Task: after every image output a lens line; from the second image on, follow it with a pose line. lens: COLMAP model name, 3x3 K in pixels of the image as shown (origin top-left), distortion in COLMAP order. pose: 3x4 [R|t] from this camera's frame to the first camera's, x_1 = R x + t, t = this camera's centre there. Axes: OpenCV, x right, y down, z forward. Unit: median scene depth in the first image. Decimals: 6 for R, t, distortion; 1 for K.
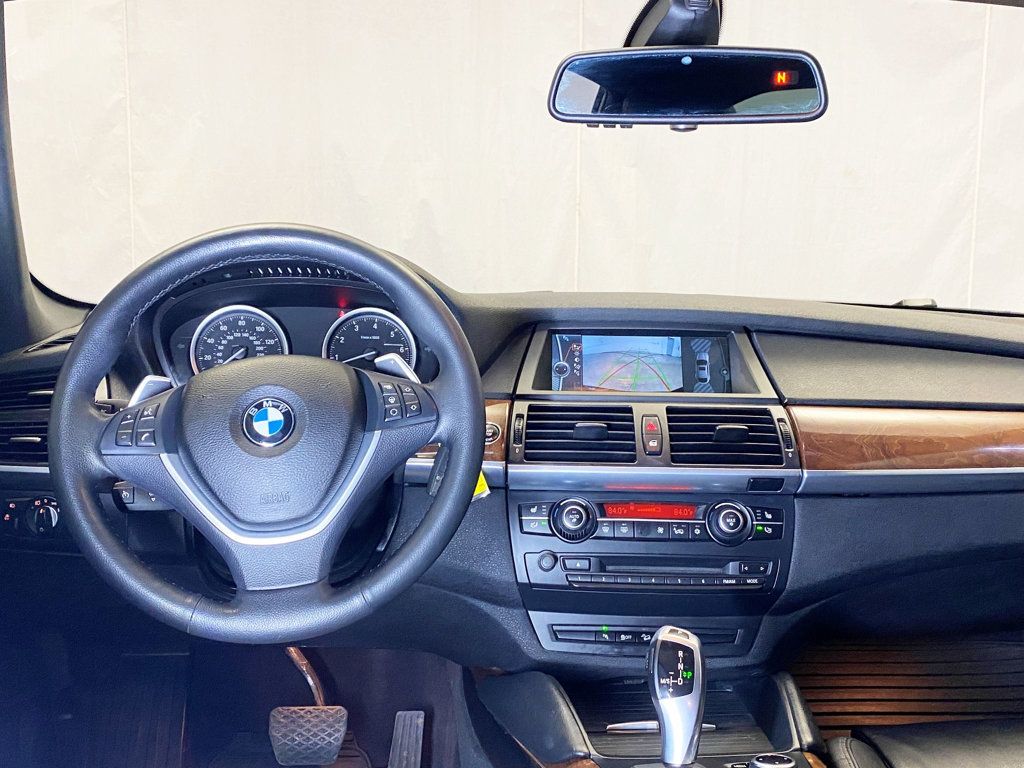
lens RADIAL K [[1050.7, 0, 507.0], [0, 1050.7, 375.9], [0, 0, 1]] dist [0.156382, -0.389892]
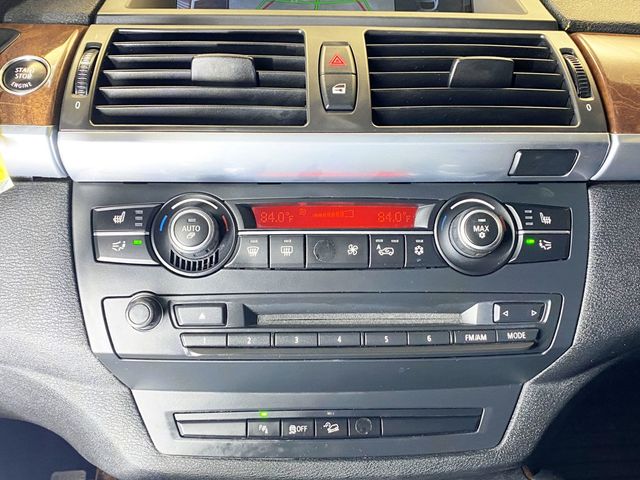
lens RADIAL K [[656.7, 0, 316.9], [0, 656.7, 234.9], [0, 0, 1]] dist [0.156382, -0.389892]
pose [[0.999101, -0.020344, 0.037199, 0.111445], [0.016049, 0.993542, 0.112326, 0.097286], [-0.039244, -0.111628, 0.992975, 0.647066]]
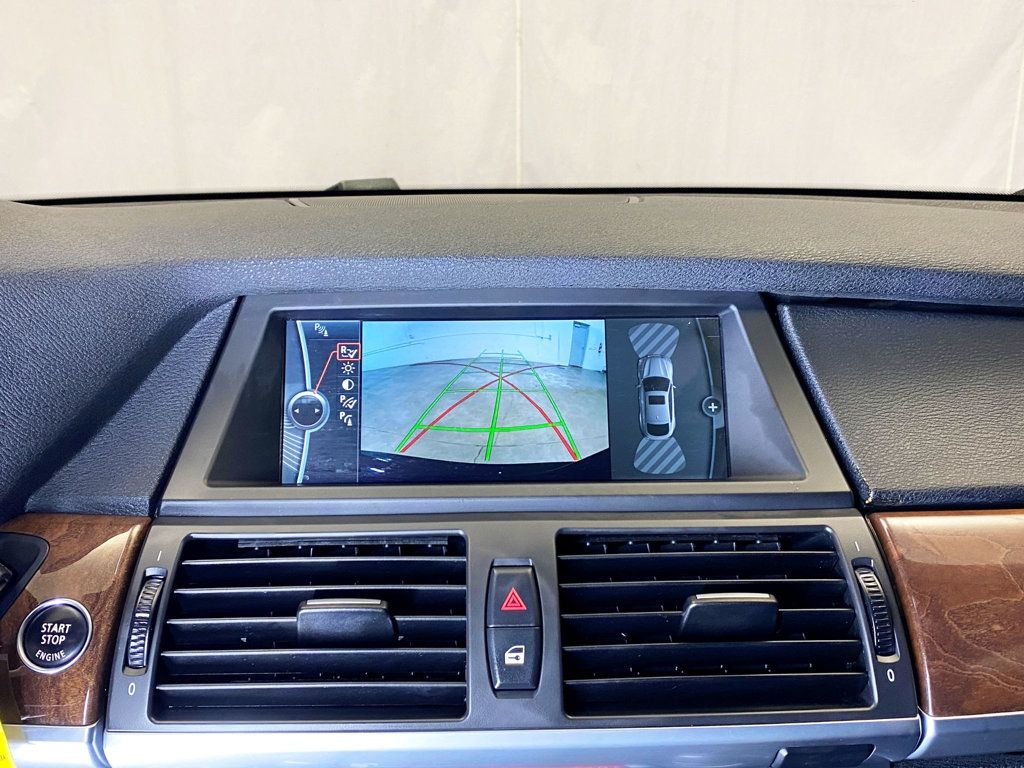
lens RADIAL K [[1060.7, 0, 493.8], [0, 1060.7, 371.6], [0, 0, 1]] dist [0.085982, -0.152158]
pose [[0.999773, -0.020725, 0.005034, 0.129180], [0.019835, 0.990266, 0.137770, -0.080636], [-0.007841, -0.137639, 0.990451, 0.640409]]
